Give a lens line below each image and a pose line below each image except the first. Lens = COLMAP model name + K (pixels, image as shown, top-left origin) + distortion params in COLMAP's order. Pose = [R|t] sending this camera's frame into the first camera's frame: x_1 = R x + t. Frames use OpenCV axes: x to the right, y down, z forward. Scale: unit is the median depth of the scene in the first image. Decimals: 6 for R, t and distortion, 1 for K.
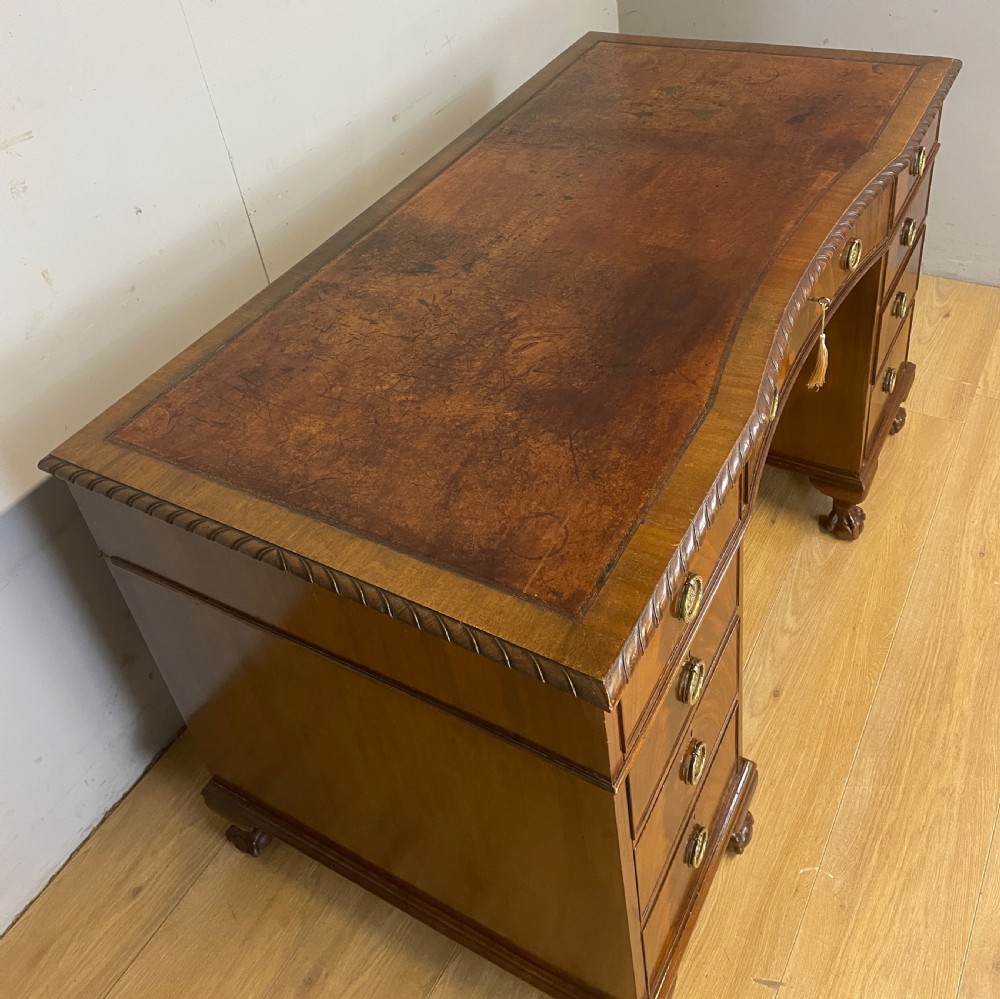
lens RADIAL K [[1012.3, 0, 506.9], [0, 1012.3, 323.0], [0, 0, 1]] dist [0.104740, -0.137569]
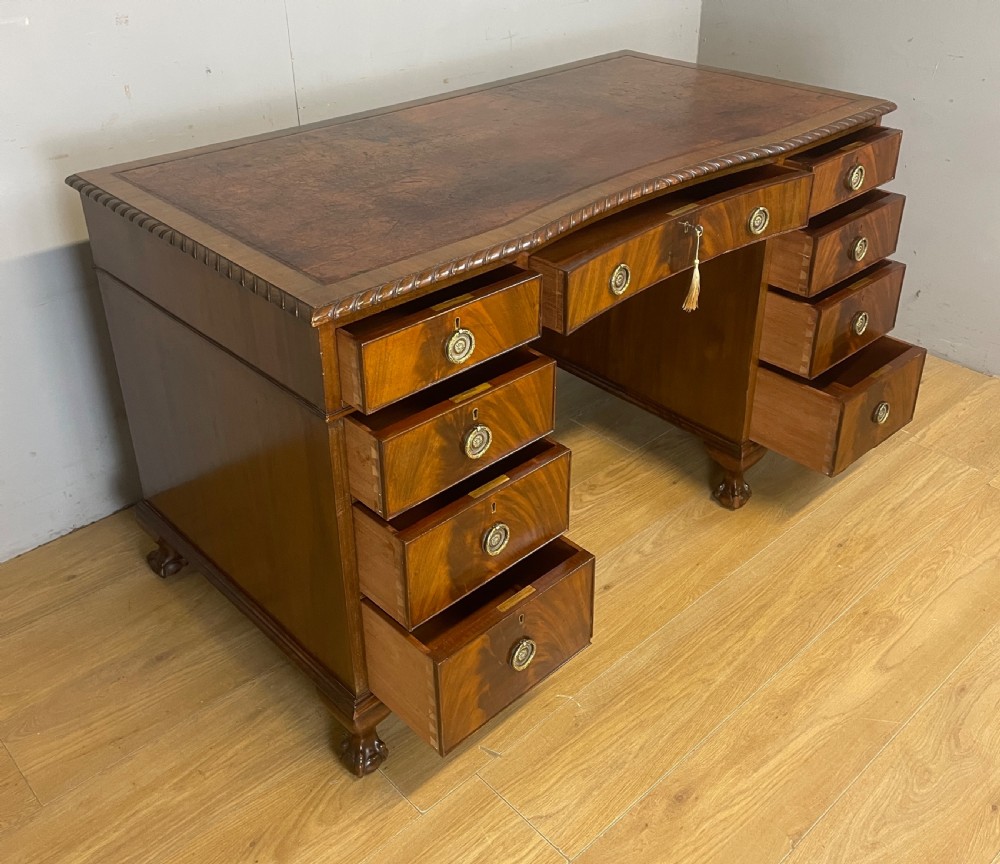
lens RADIAL K [[1013.2, 0, 506.7], [0, 1013.2, 345.8], [0, 0, 1]] dist [0.112105, -0.162038]
pose [[0.952456, 0.231812, -0.197711, 0.371970], [-0.251228, 0.964682, -0.079202, 0.252117], [0.172369, 0.125107, 0.977055, -0.216166]]
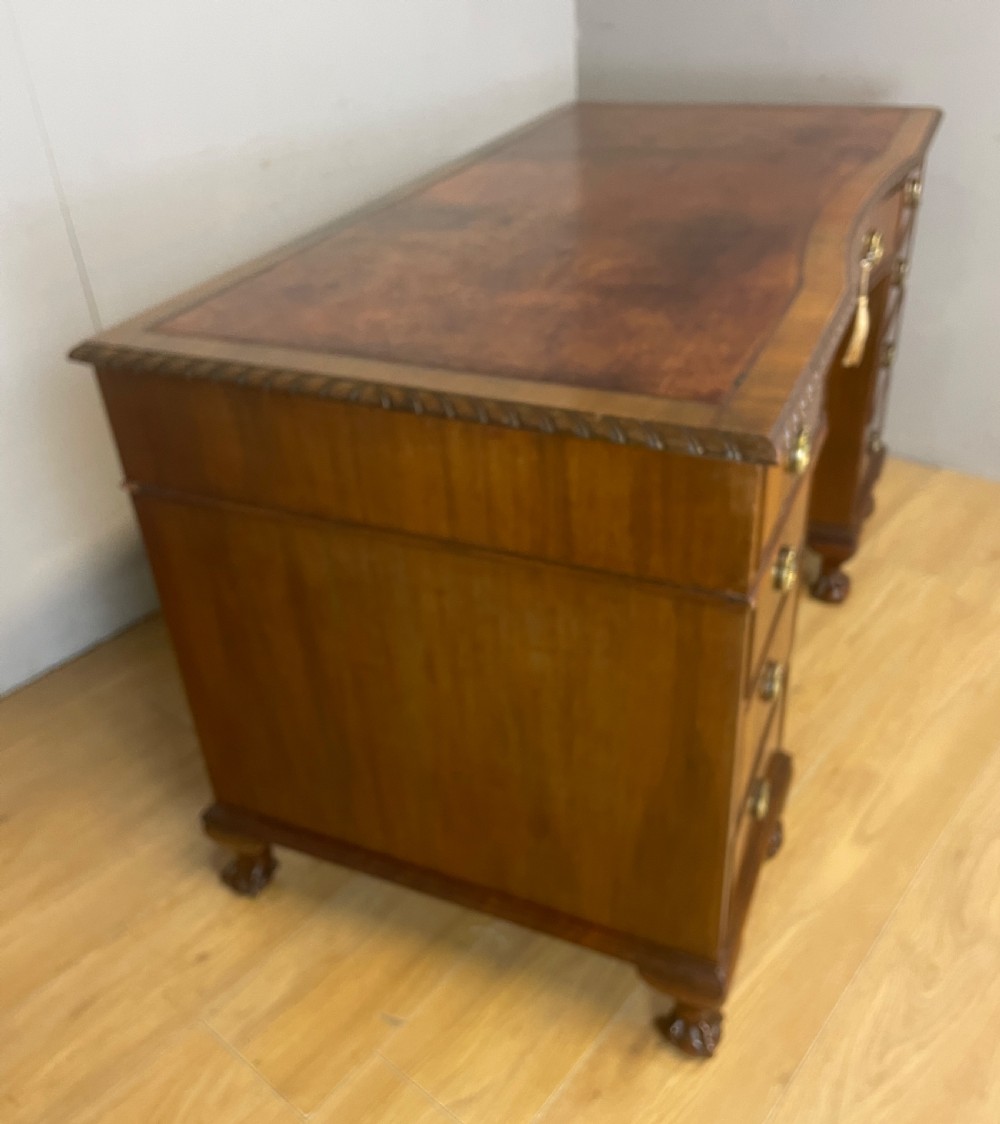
lens RADIAL K [[1056.1, 0, 500.0], [0, 1056.1, 562.0], [0, 0, 1]] dist [-0.006633, -0.007402]
pose [[0.992327, -0.003997, 0.123576, -0.155366], [0.009631, 0.998939, -0.045026, 0.285416], [-0.123265, 0.045870, 0.991313, 0.033390]]
